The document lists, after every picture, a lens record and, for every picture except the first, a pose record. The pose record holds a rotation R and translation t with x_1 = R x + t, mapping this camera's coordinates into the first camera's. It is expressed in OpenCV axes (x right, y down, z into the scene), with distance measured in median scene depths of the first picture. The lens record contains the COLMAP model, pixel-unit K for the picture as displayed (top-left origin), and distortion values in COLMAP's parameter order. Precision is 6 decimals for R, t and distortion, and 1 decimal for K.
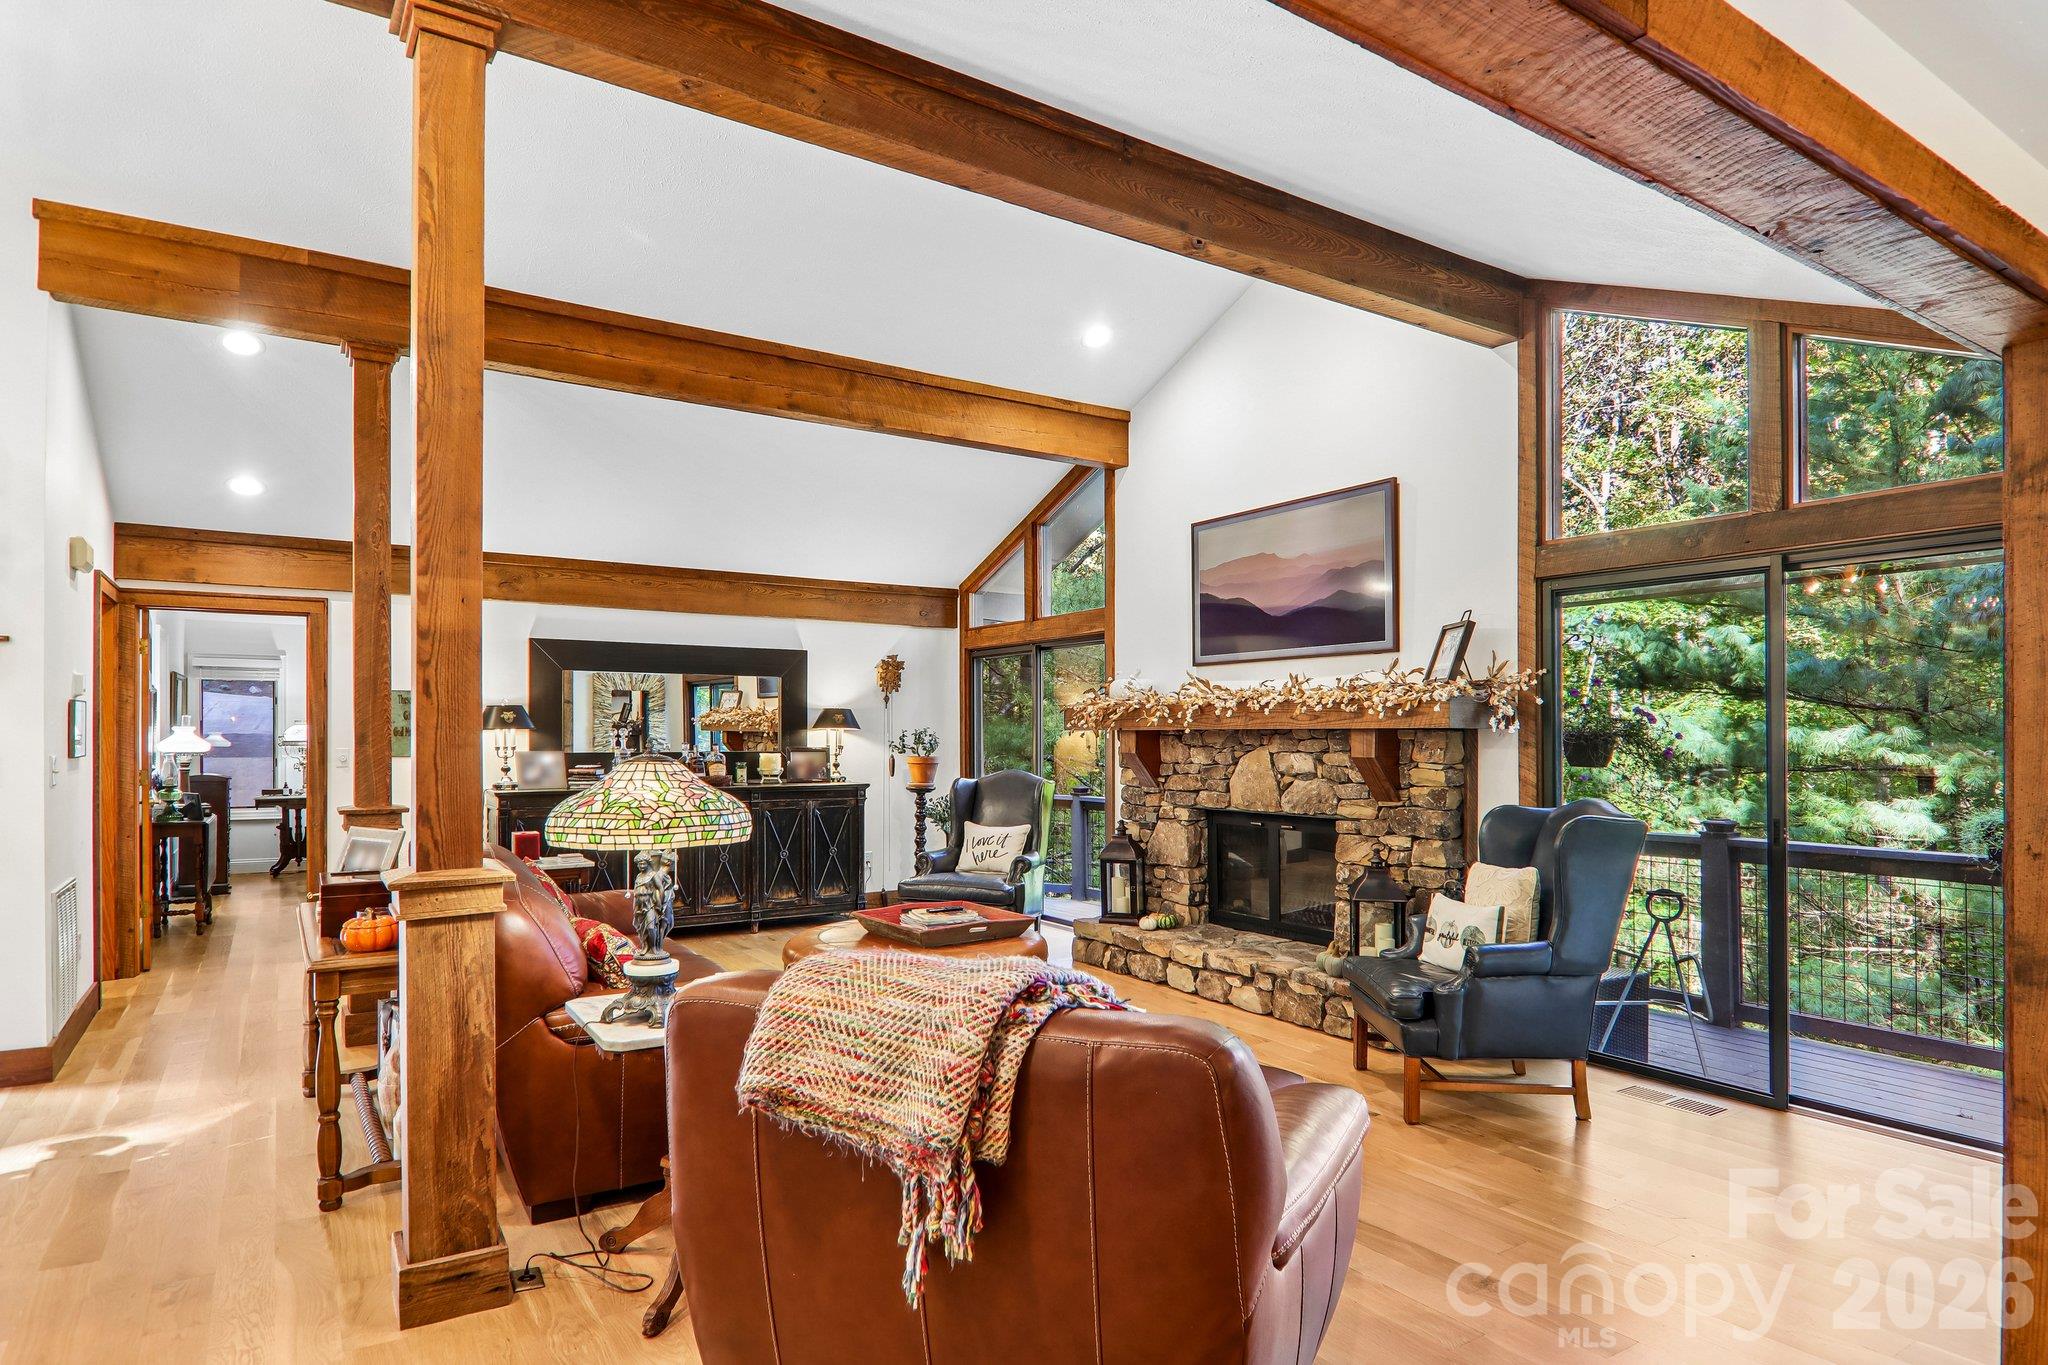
lens RADIAL K [[1135.7, 0, 1041.6], [0, 1135.7, 730.0], [0, 0, 1]] dist [-0.000271, -0.016625]
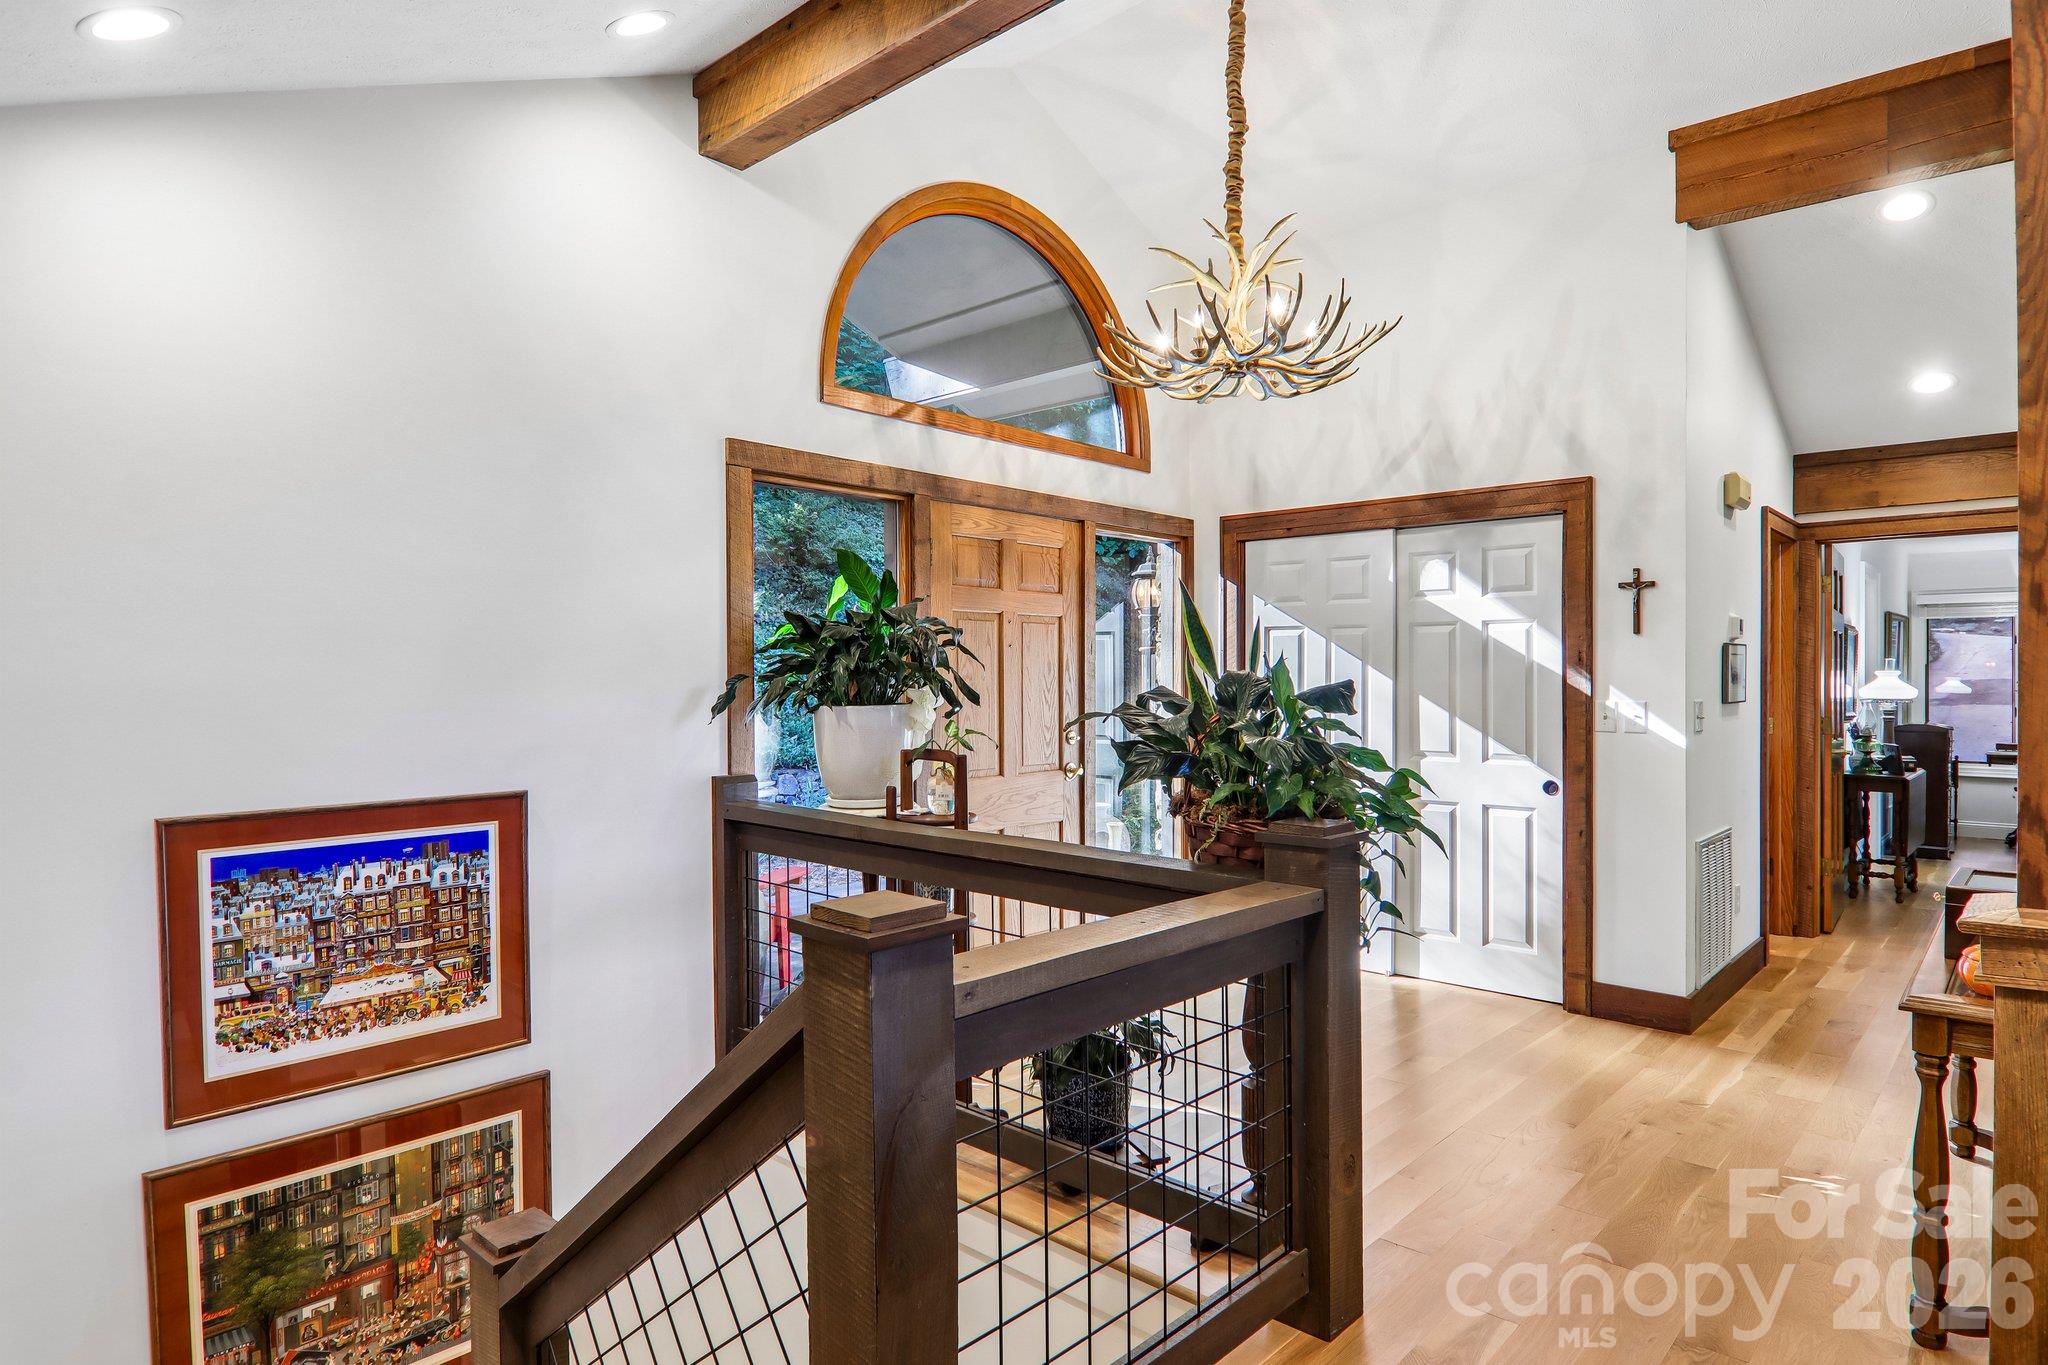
lens RADIAL K [[1135.7, 0, 1028.7], [0, 1135.7, 697.1], [0, 0, 1]] dist [-0.000271, -0.016625]
pose [[0.228211, 0.014315, -0.973507, -0.040837], [0.004478, 0.999866, 0.015753, 0.001014], [0.973601, -0.007955, 0.228116, 0.153314]]
